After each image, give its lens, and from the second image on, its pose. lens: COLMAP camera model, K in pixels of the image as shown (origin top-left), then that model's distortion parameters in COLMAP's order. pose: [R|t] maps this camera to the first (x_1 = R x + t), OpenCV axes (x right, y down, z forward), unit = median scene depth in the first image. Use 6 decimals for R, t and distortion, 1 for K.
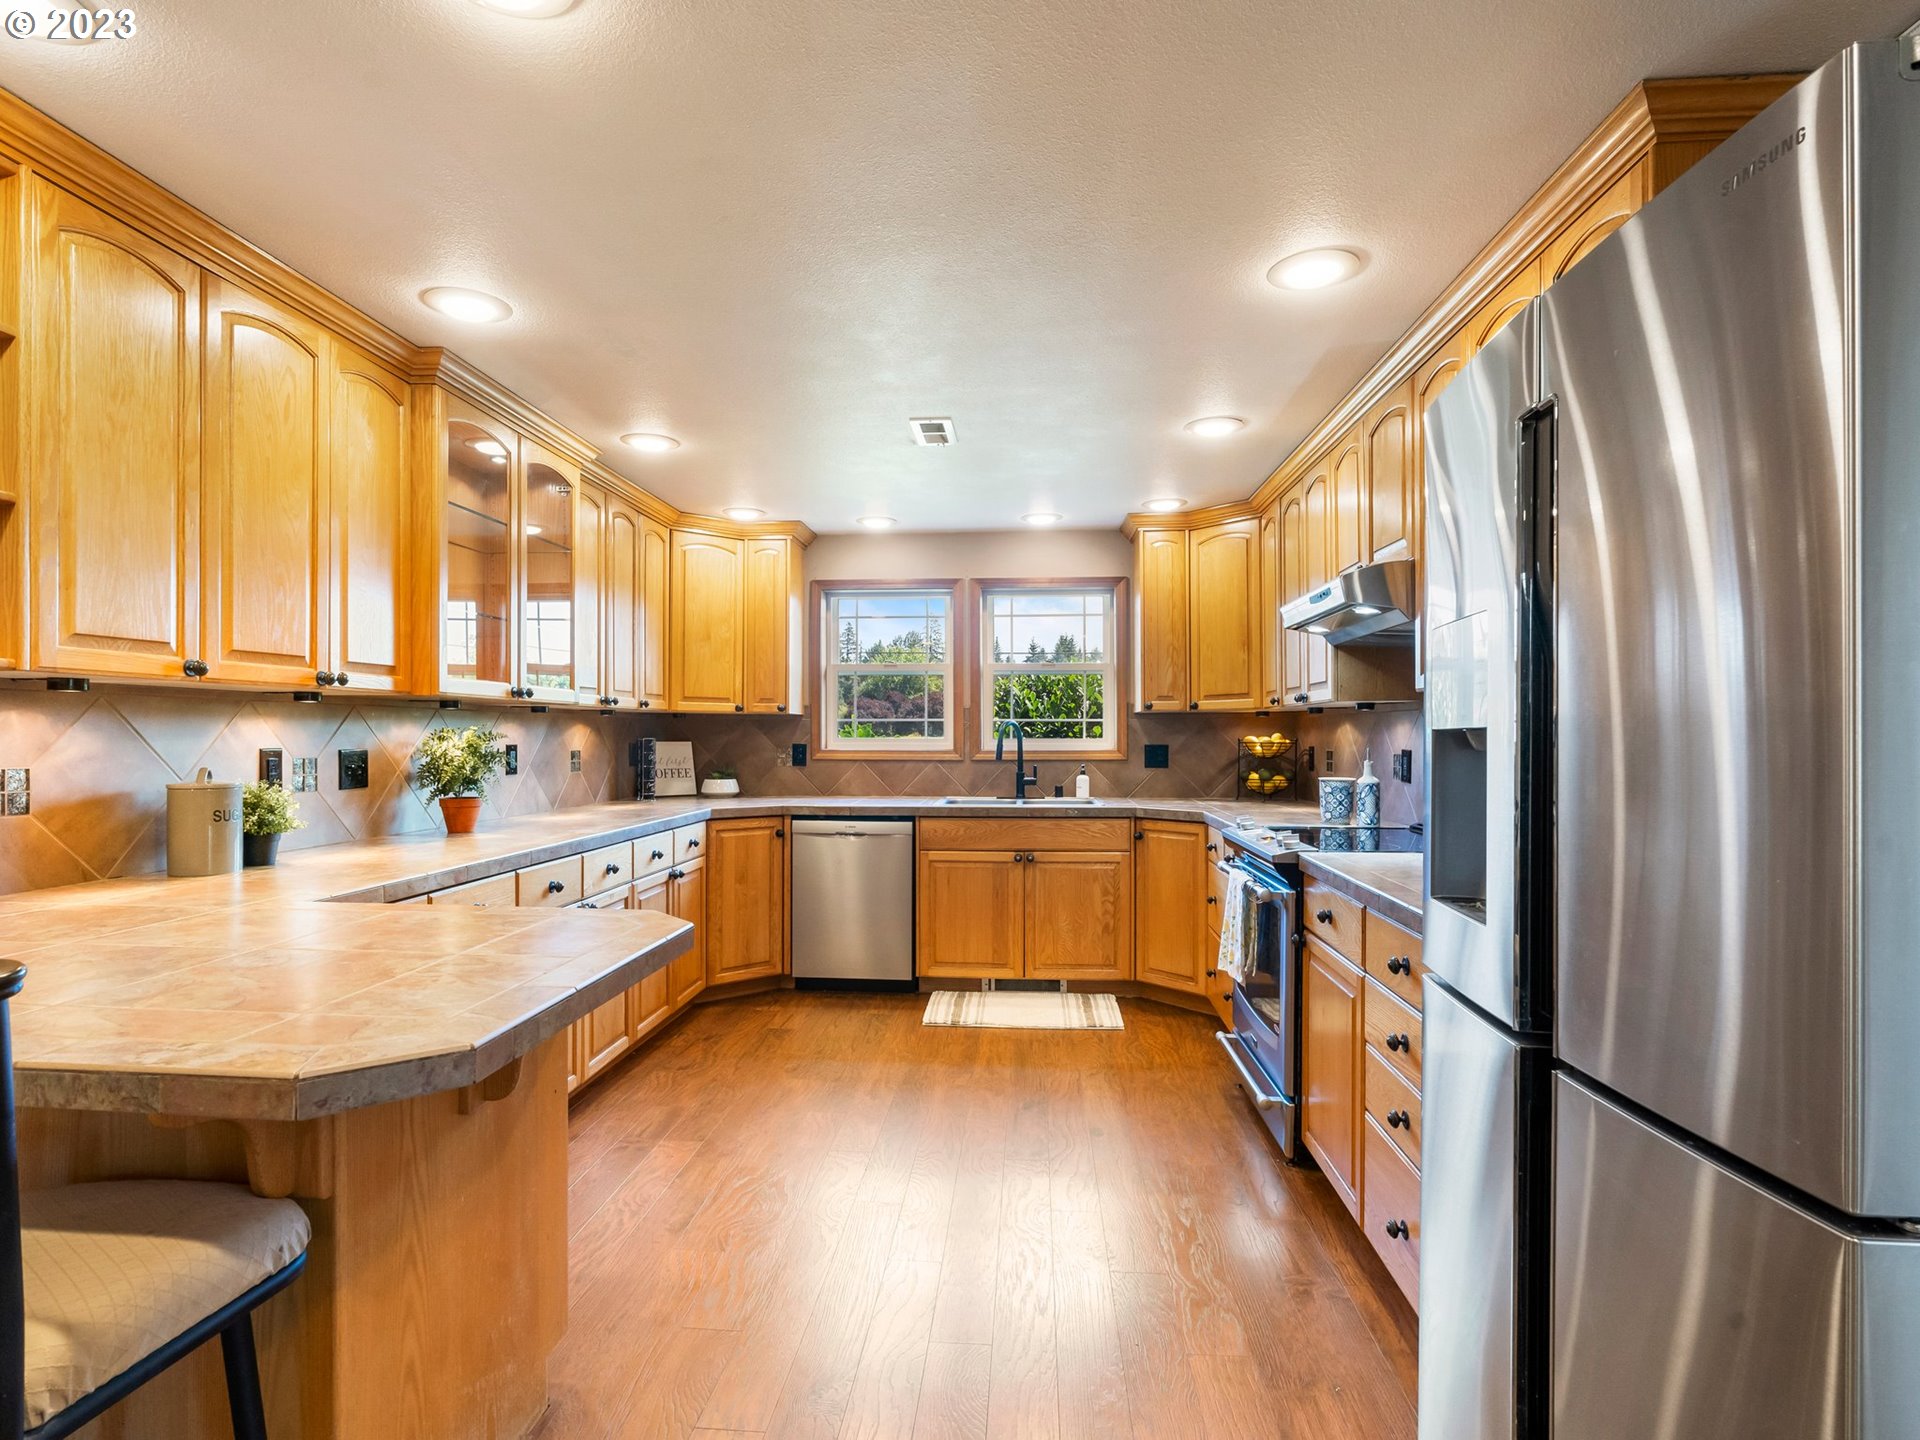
lens RADIAL K [[986.6, 0, 960.4], [0, 986.6, 734.2], [0, 0, 1]] dist [-0.013788, 0.003868]
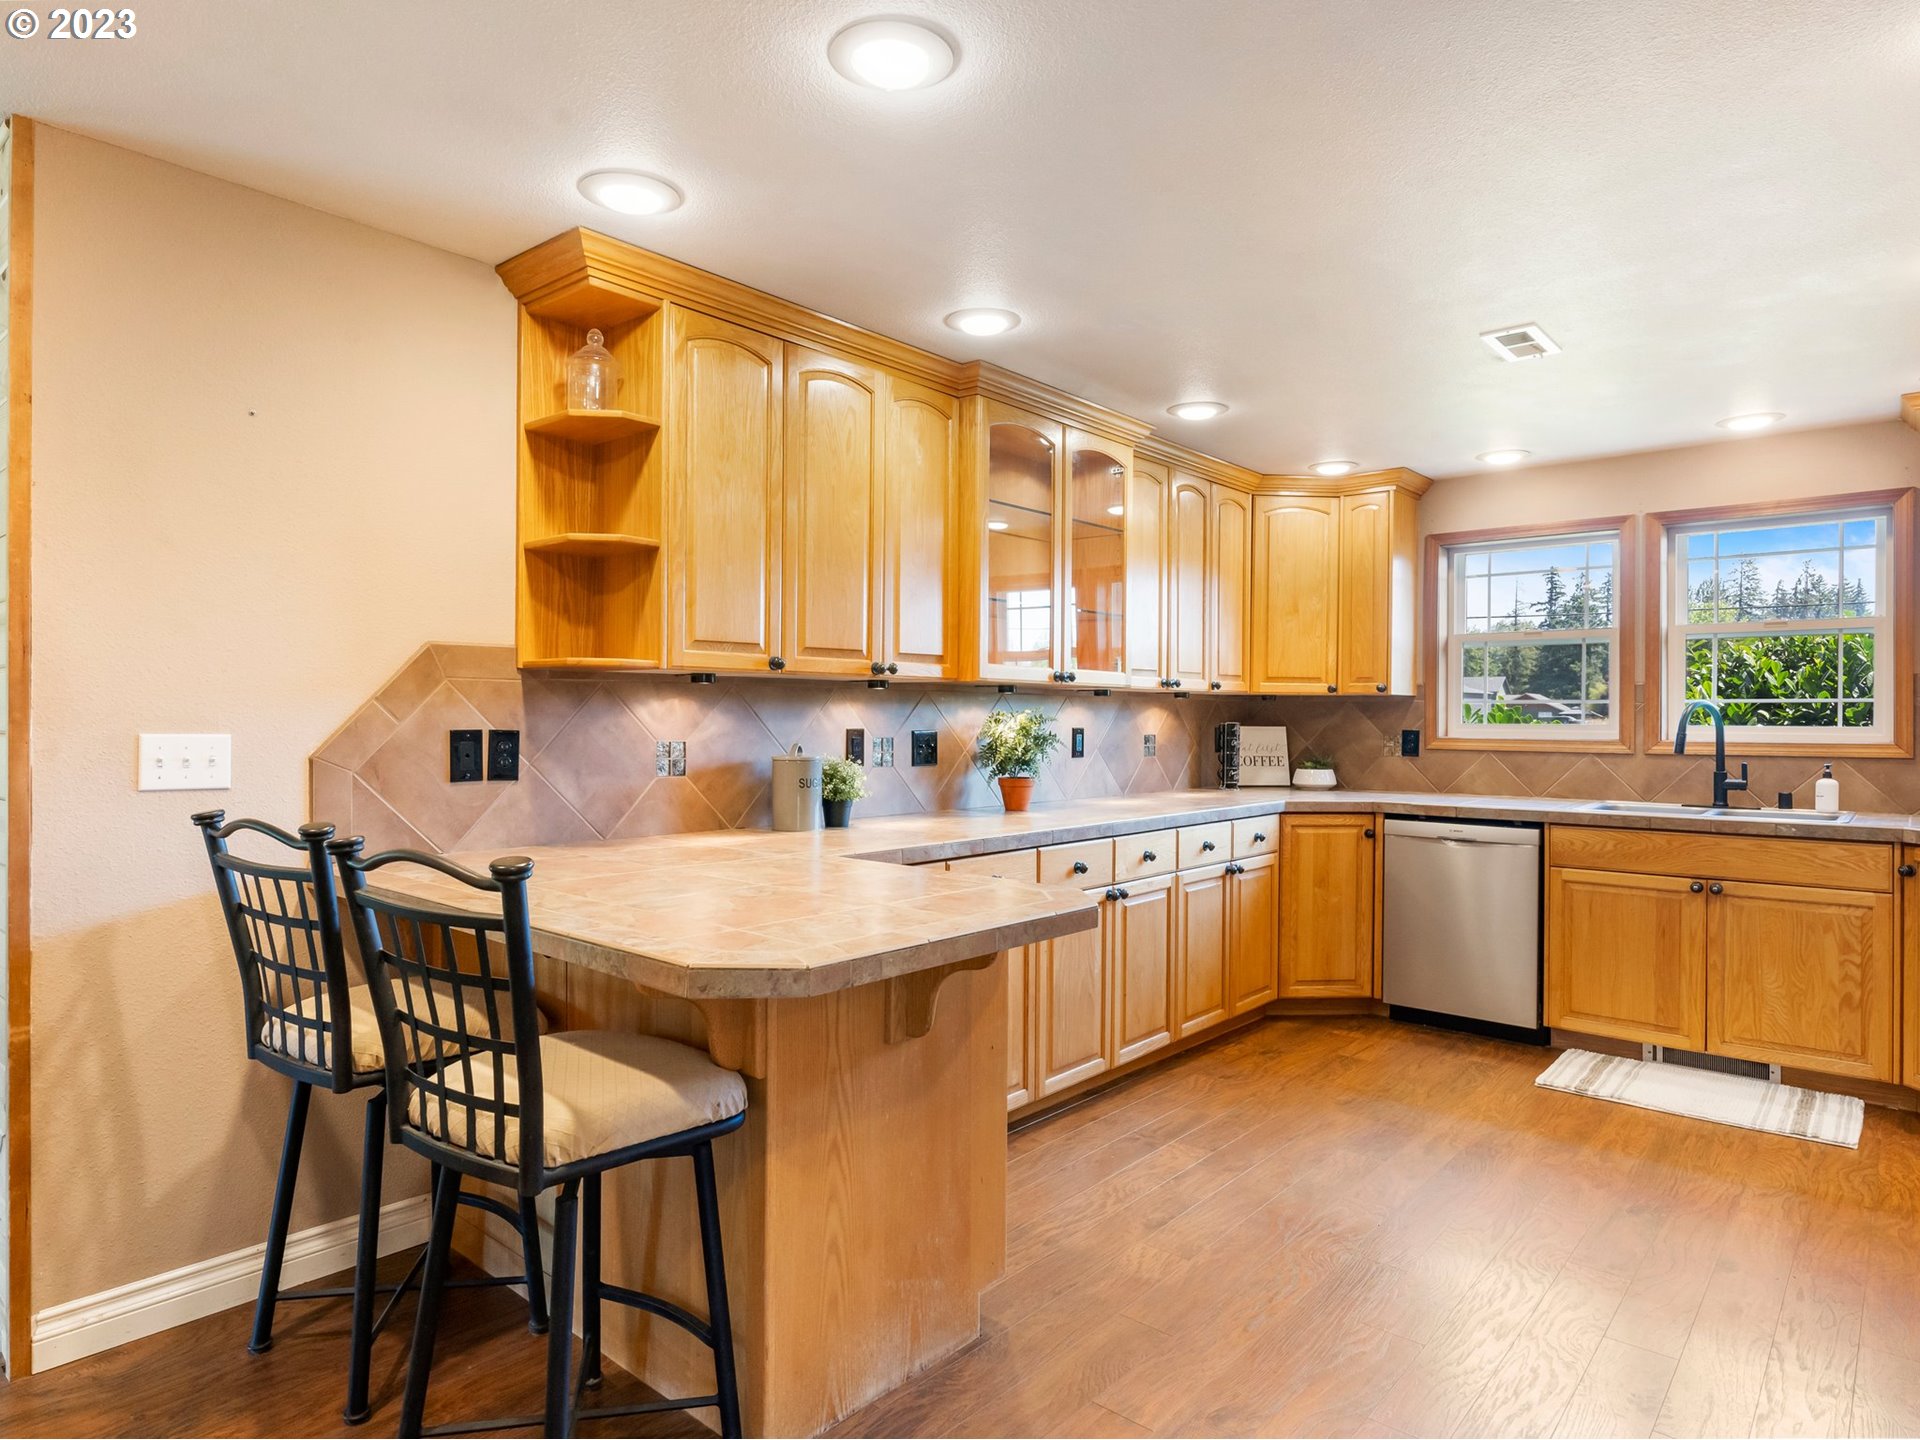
lens RADIAL K [[1135.7, 0, 960.4], [0, 1135.7, 712.5], [0, 0, 1]] dist [-0.005630, 0.001088]
pose [[0.802944, 0.000569, -0.596054, 0.171489], [-0.003938, 0.999983, -0.004350, 0.000441], [0.596041, 0.005840, 0.802933, -0.014081]]
